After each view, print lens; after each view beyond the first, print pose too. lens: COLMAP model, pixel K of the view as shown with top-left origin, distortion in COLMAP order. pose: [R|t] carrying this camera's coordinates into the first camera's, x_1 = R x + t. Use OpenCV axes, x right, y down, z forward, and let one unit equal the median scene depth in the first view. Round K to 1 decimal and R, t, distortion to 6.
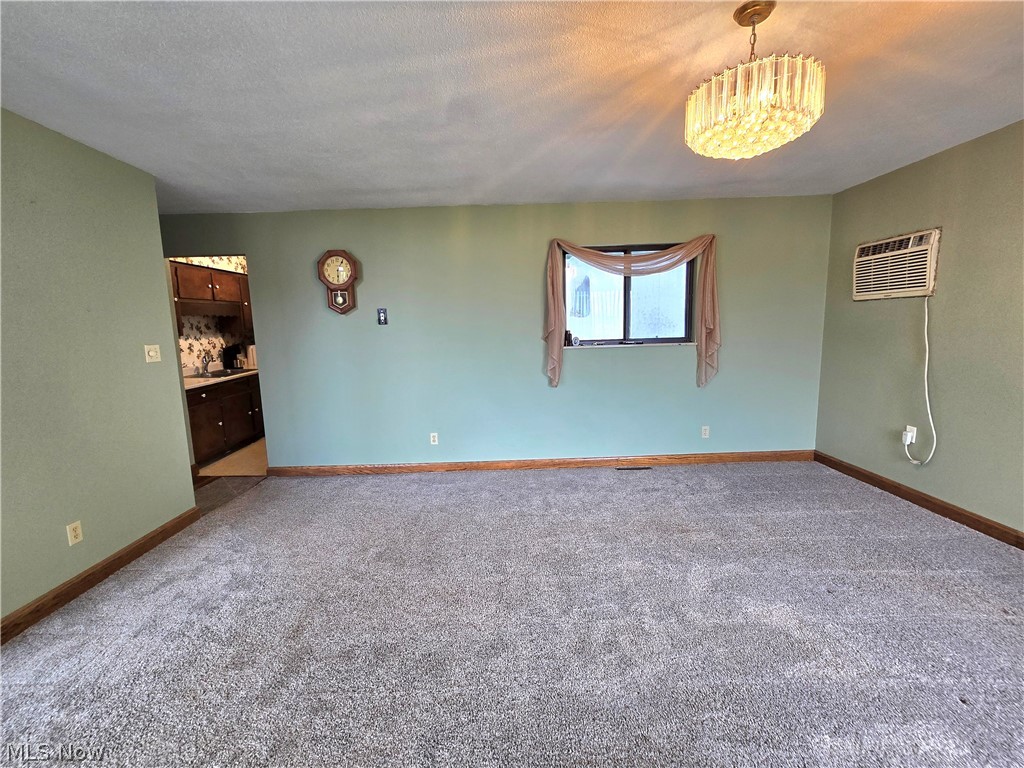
lens RADIAL K [[424.9, 0, 506.9], [0, 424.9, 385.3], [0, 0, 1]] dist [-0.003249, 0.000750]
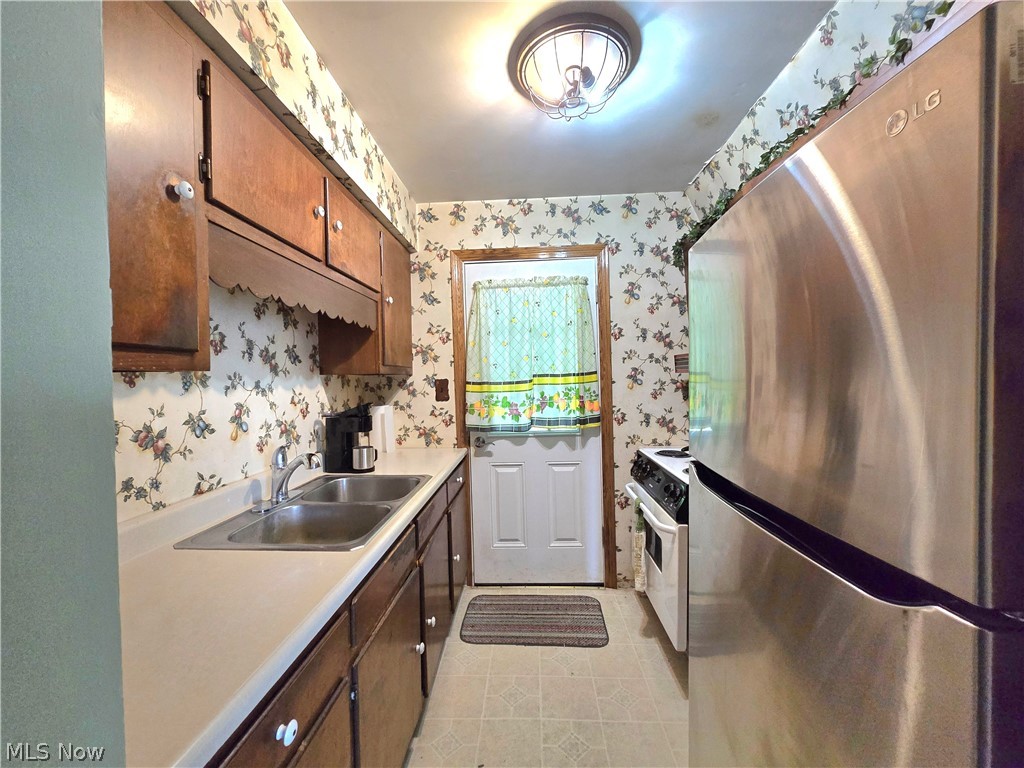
lens RADIAL K [[424.9, 0, 501.9], [0, 424.9, 385.3], [0, 0, 1]] dist [-0.003249, 0.000750]
pose [[0.995351, 0.001477, -0.096306, -0.728276], [-0.013733, 0.991843, -0.126725, -0.104086], [0.095333, 0.127458, 0.987252, 0.982370]]
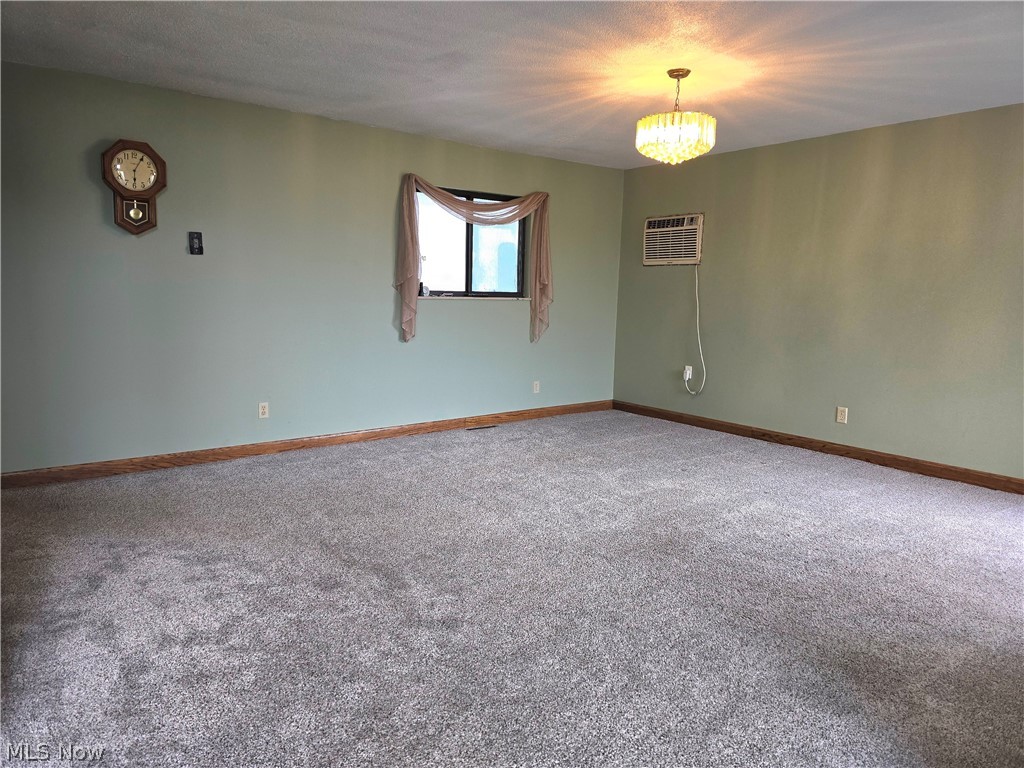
lens RADIAL K [[679.0, 0, 499.6], [0, 679.0, 384.6], [0, 0, 1]] dist [0.065551, -0.020185]
pose [[0.801218, -0.038187, 0.597153, -0.597234], [0.039082, 0.999170, 0.011459, 0.086777], [-0.597095, 0.014156, 0.802045, -0.253423]]
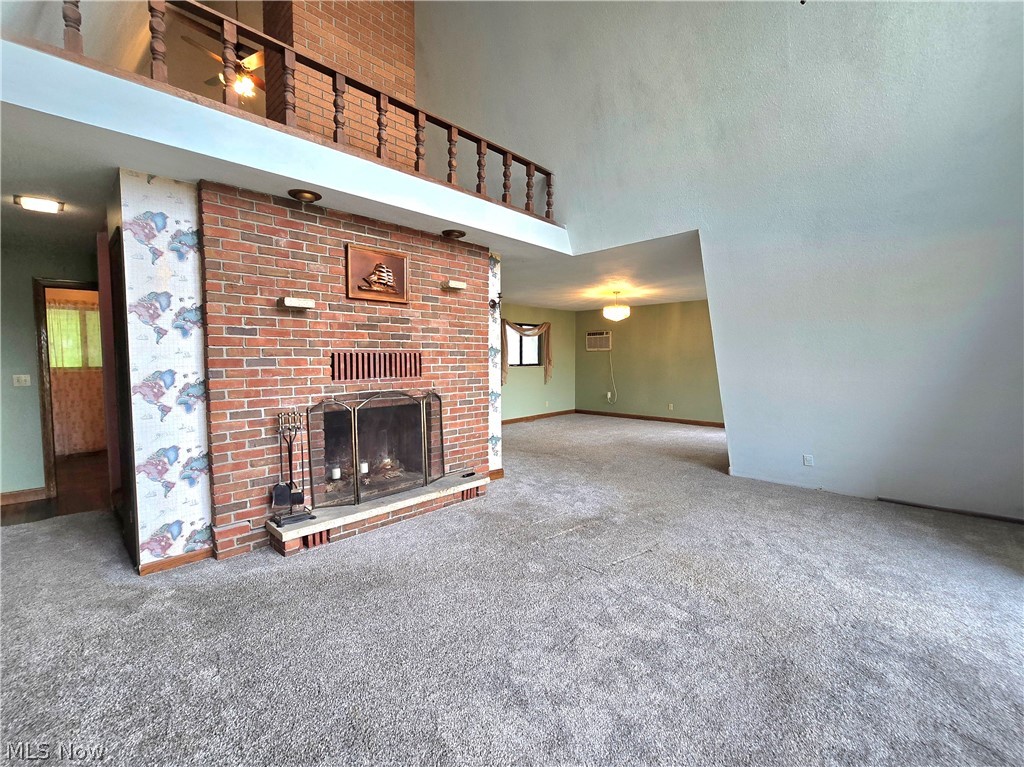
lens RADIAL K [[450.1, 0, 512.6], [0, 450.1, 380.9], [0, 0, 1]] dist [0.006064, -0.000388]
pose [[0.689118, -0.013232, 0.724528, -1.544860], [0.087444, 0.994046, -0.065016, 0.136598], [-0.719354, 0.108159, 0.686172, -0.612218]]
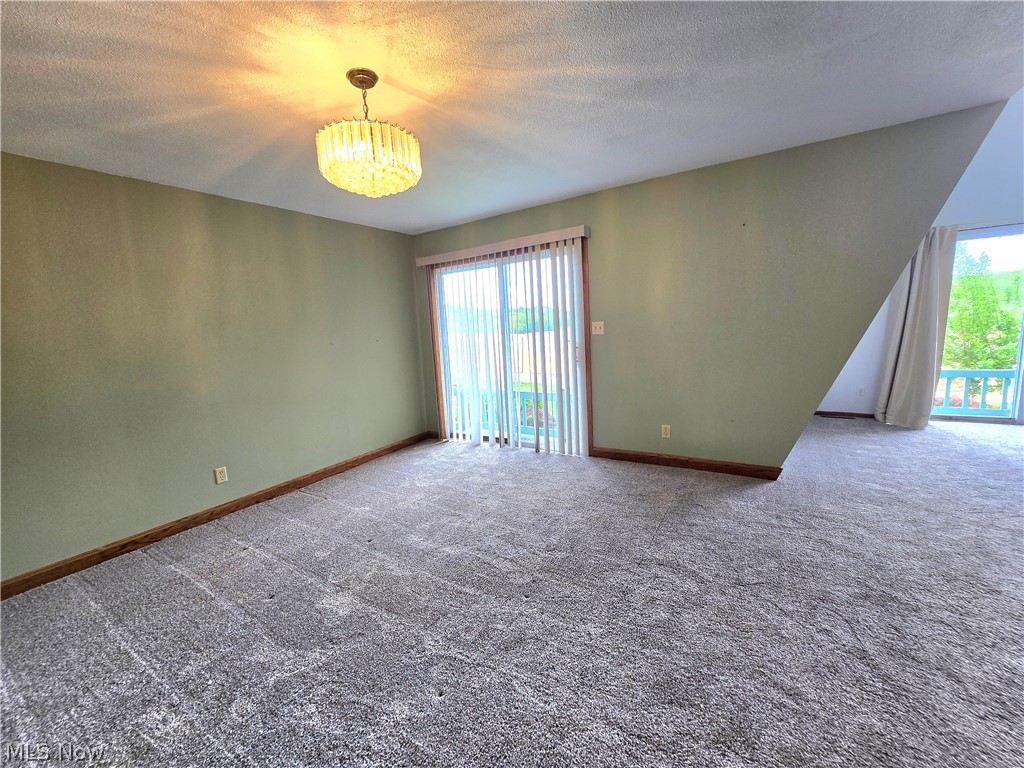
lens RADIAL K [[424.9, 0, 517.8], [0, 424.9, 385.2], [0, 0, 1]] dist [-0.003249, 0.000750]
pose [[-0.841895, -0.007295, 0.539591, -0.181426], [0.153922, 0.955125, 0.253070, -0.107606], [-0.517223, 0.296114, -0.802992, 0.775184]]
